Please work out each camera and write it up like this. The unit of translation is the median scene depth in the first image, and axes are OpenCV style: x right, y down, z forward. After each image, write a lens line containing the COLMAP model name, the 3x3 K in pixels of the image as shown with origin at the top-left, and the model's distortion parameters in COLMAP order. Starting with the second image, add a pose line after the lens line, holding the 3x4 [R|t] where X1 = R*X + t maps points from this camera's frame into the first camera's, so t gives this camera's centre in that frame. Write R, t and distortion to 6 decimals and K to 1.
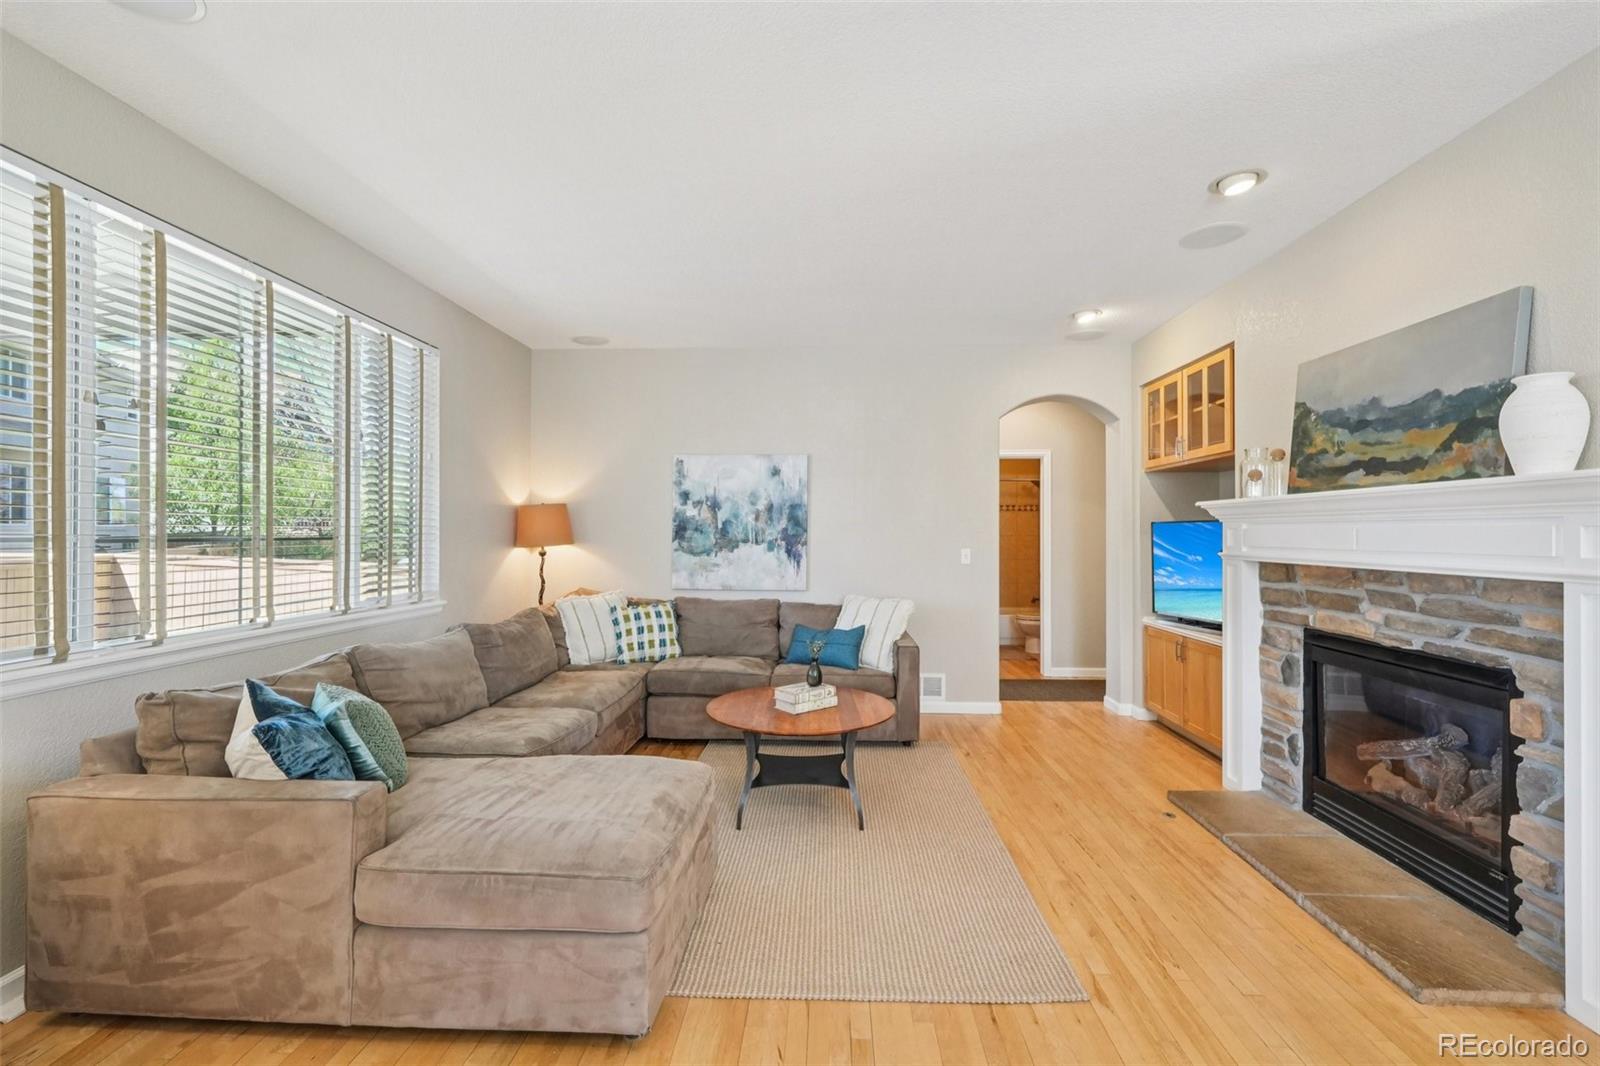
lens RADIAL K [[683.4, 0, 801.6], [0, 683.4, 530.1], [0, 0, 1]] dist [-0.002781, 0.002597]
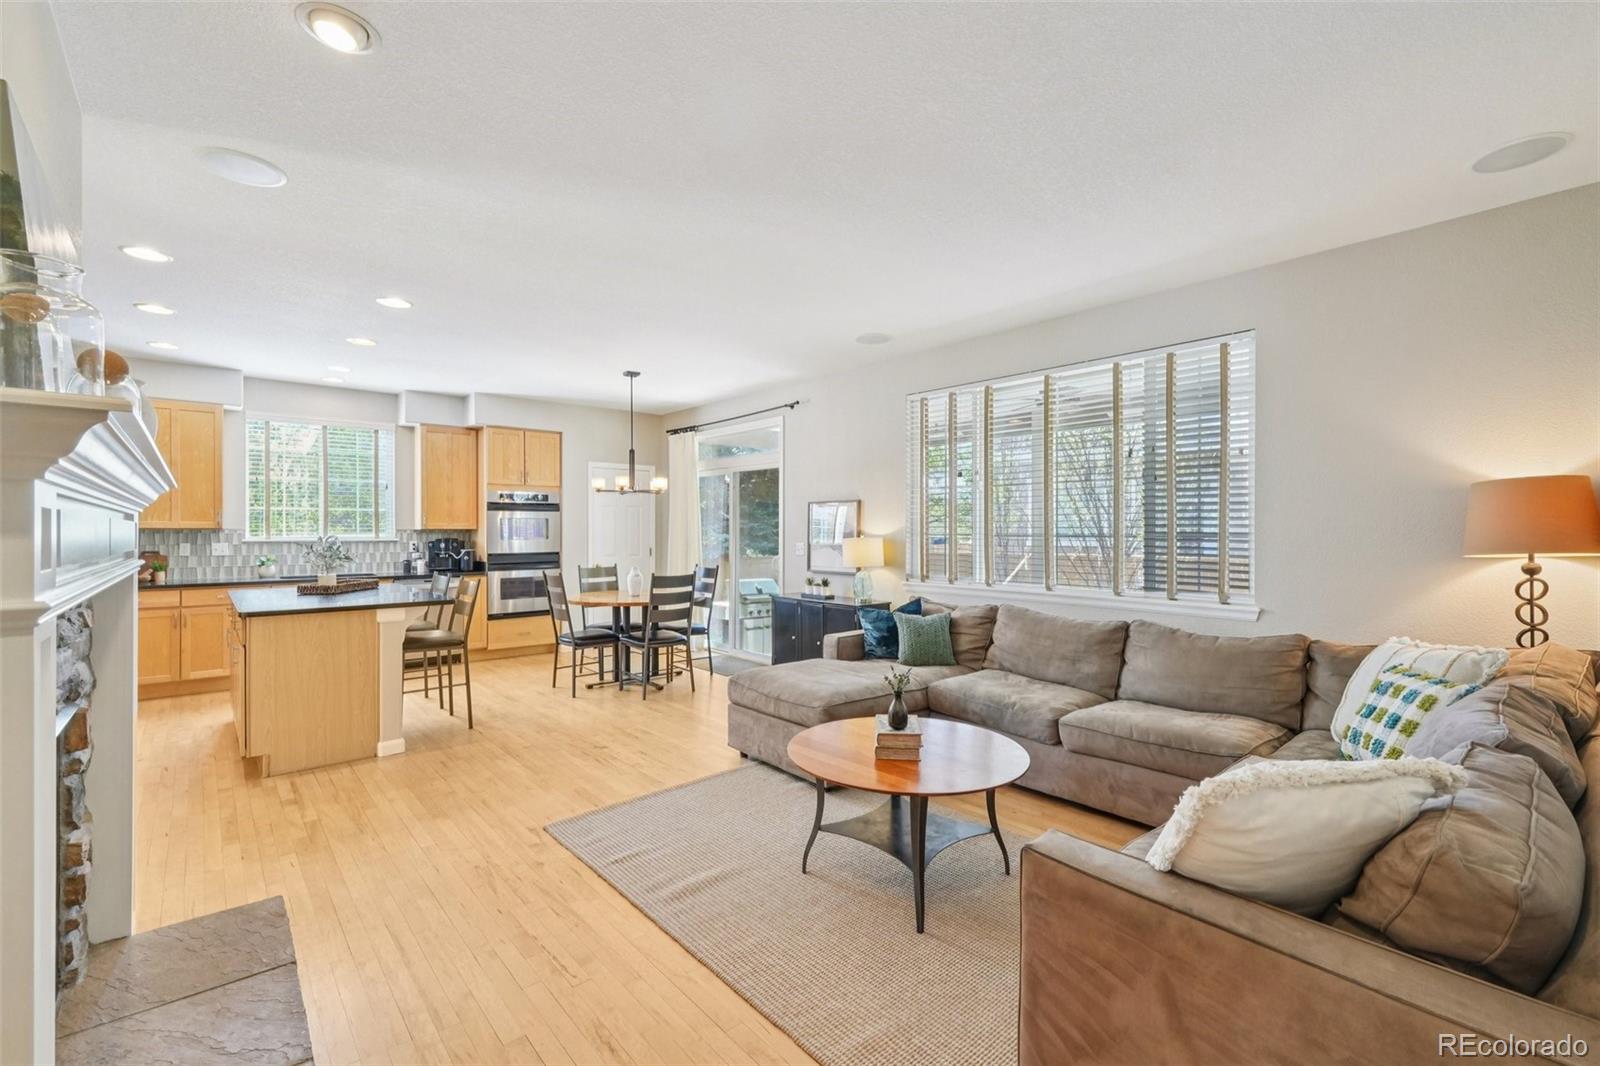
lens RADIAL K [[683.4, 0, 802.9], [0, 683.4, 529.1], [0, 0, 1]] dist [-0.002781, 0.002597]
pose [[-0.713422, 0.001465, -0.700734, 0.459174], [0.005995, 0.999974, -0.004012, 0.000439], [0.700709, -0.007063, -0.713412, 1.053836]]
